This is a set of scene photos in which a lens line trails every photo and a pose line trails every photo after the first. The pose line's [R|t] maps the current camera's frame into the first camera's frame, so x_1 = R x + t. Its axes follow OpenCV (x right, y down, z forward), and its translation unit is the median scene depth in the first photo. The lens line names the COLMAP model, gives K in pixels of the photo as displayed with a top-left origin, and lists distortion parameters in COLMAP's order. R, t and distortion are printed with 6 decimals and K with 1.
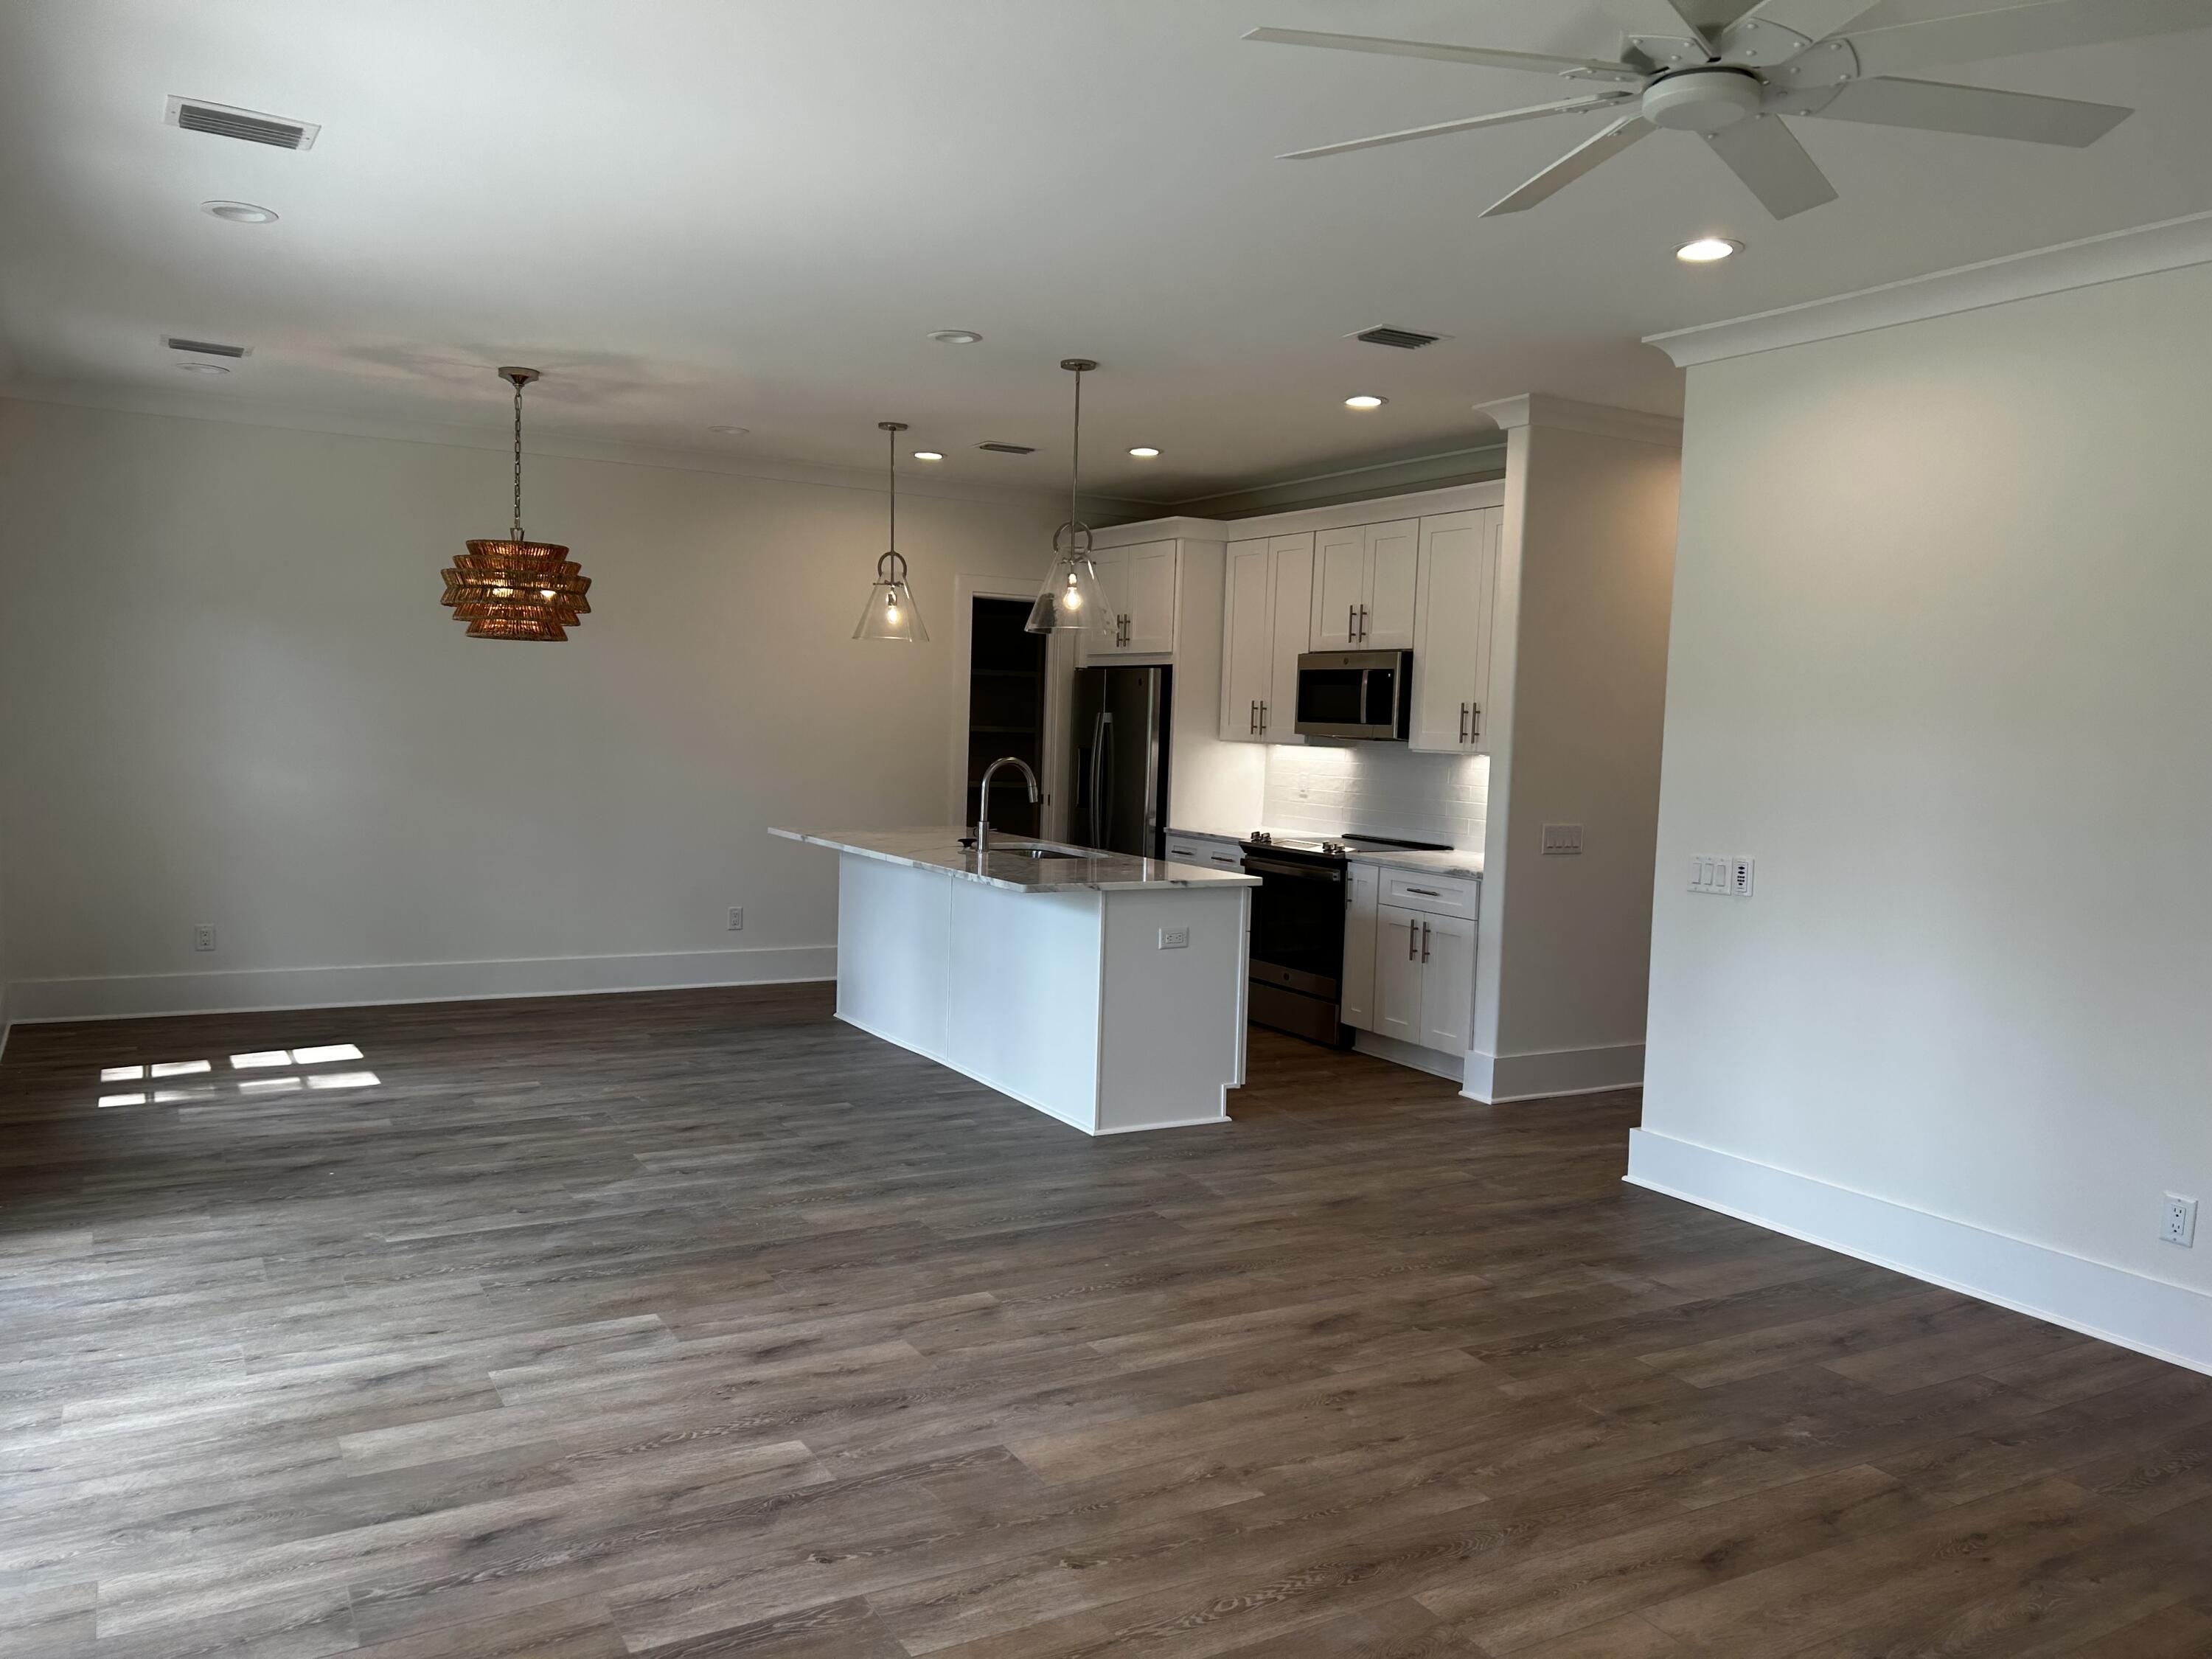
lens RADIAL K [[1680.4, 0, 1060.5], [0, 1680.4, 831.1], [0, 0, 1]] dist [0.055817, -0.076236]
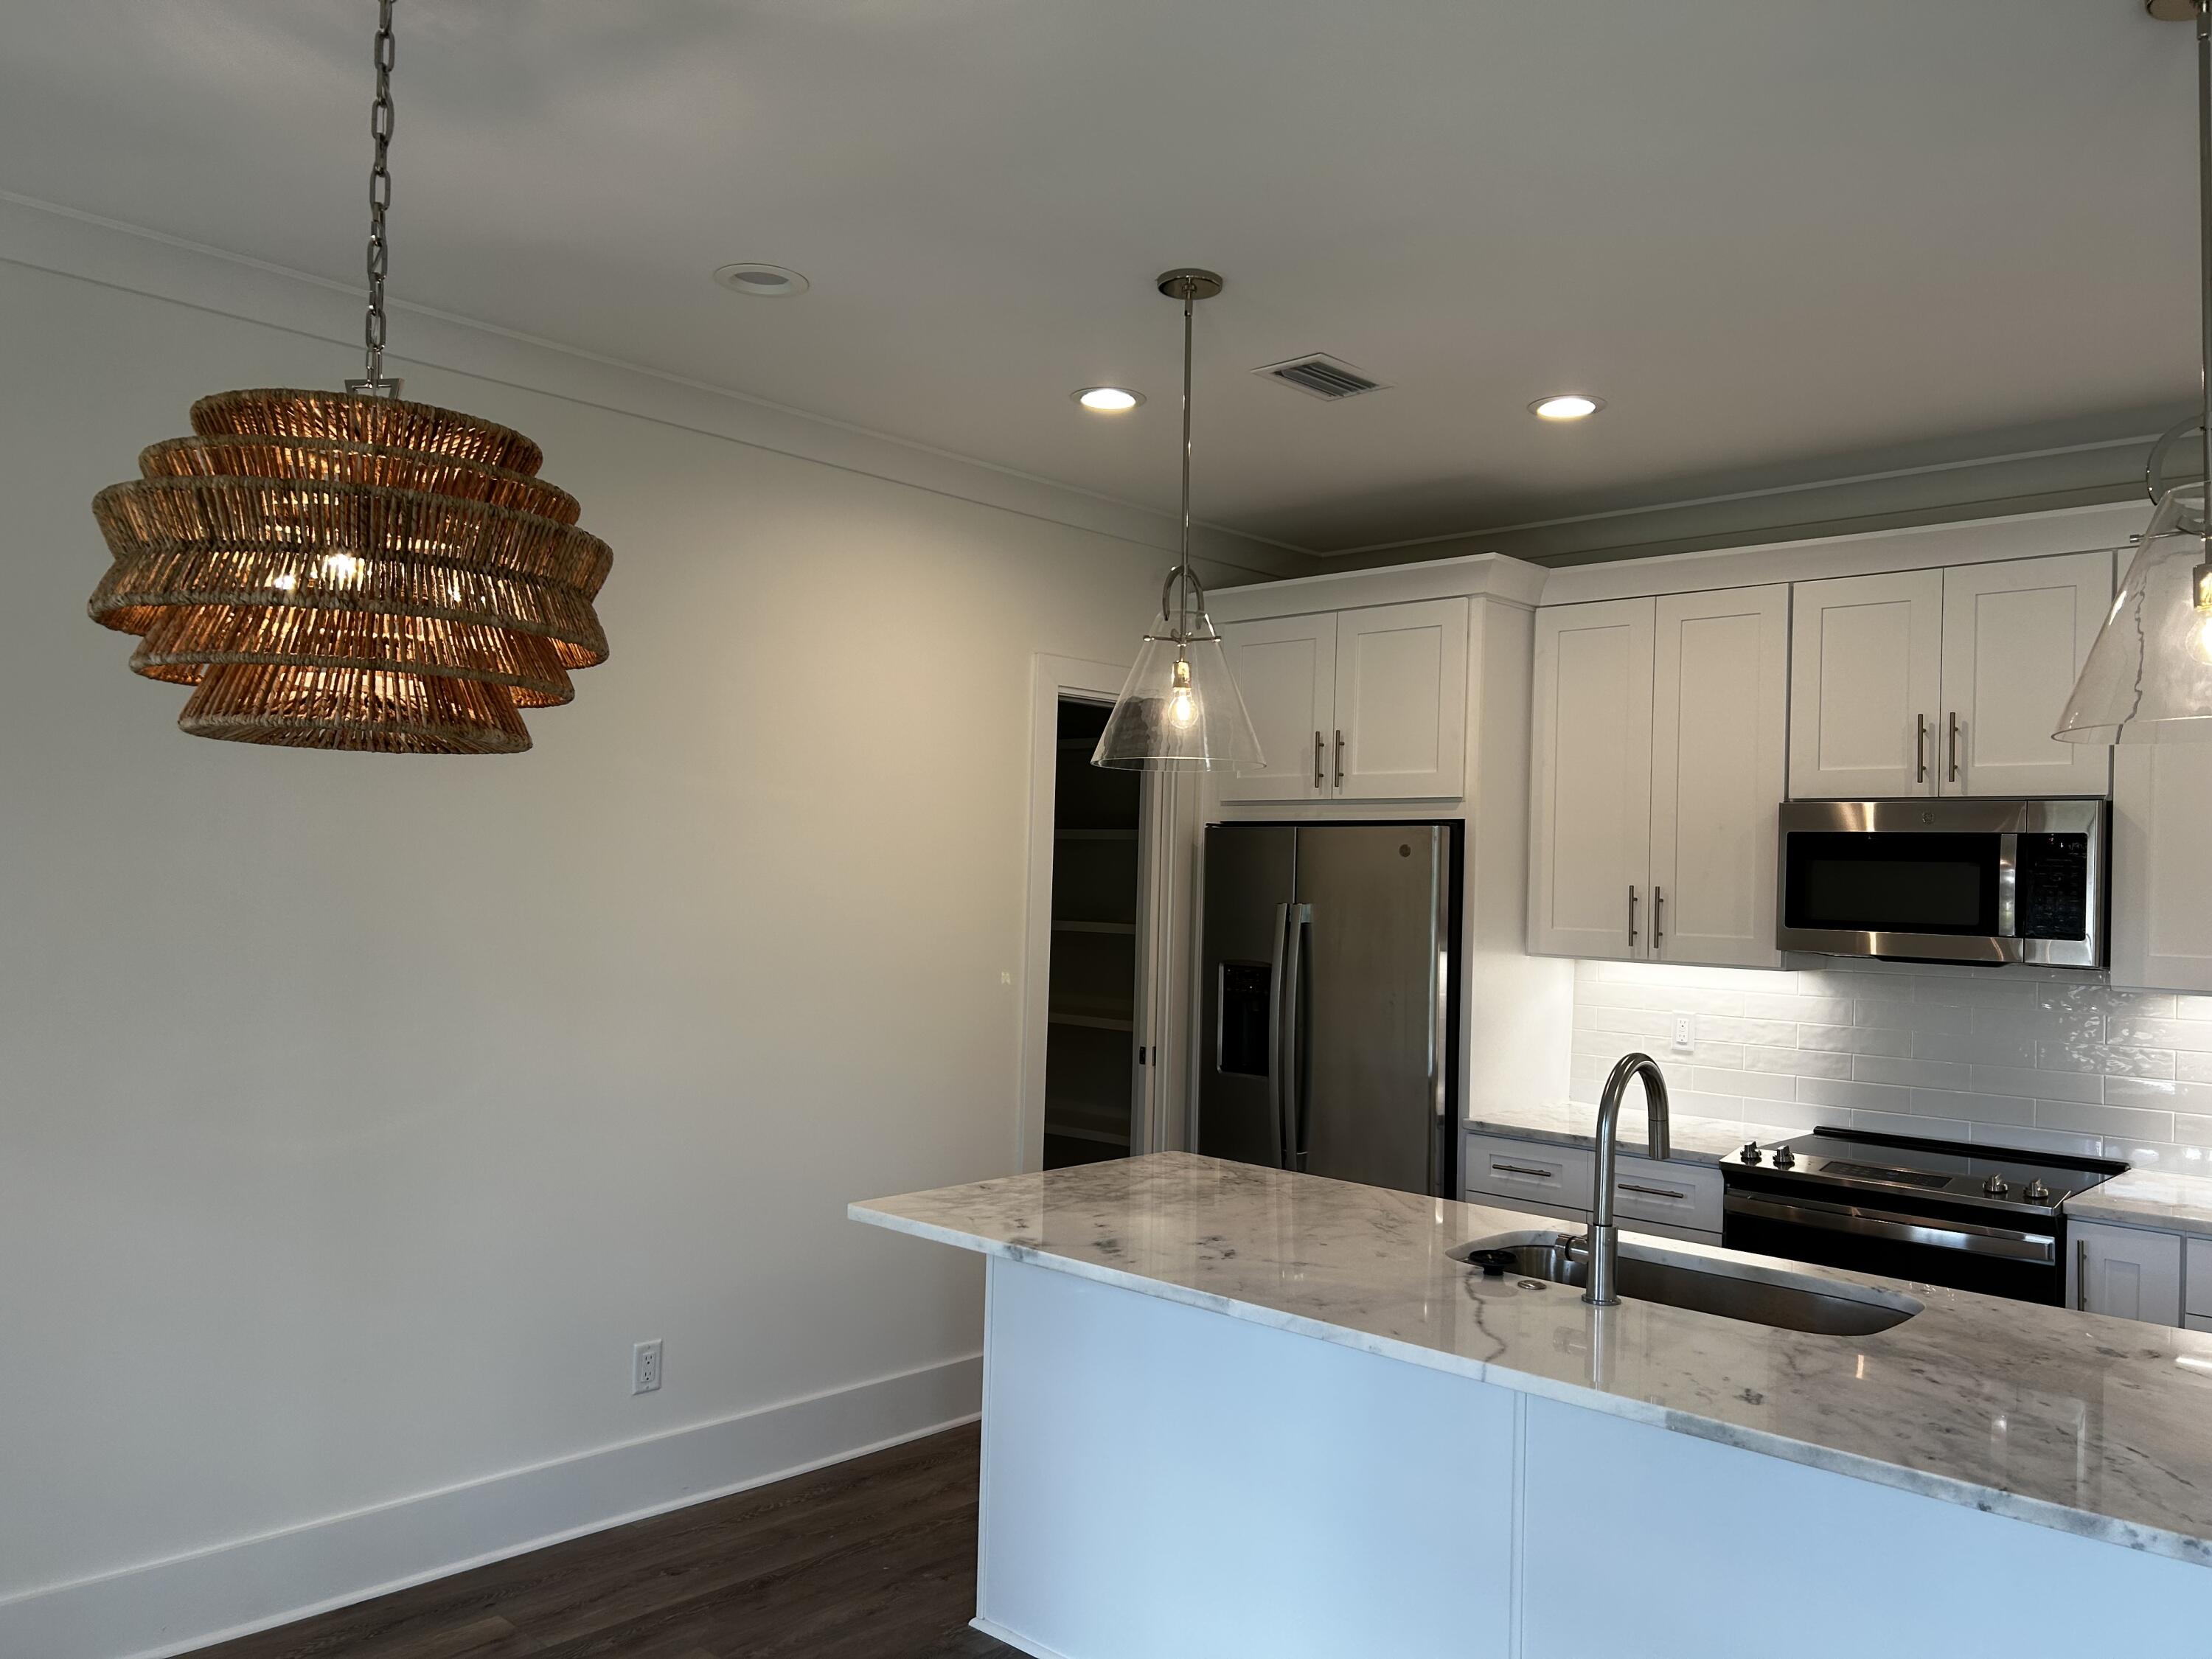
lens RADIAL K [[1680.4, 0, 1081.8], [0, 1680.4, 836.5], [0, 0, 1]] dist [0.055817, -0.076236]
pose [[0.954416, 0.000471, 0.298480, -0.237653], [0.024835, 0.996406, -0.080985, -0.056836], [-0.297446, 0.084706, 0.950974, 0.560146]]
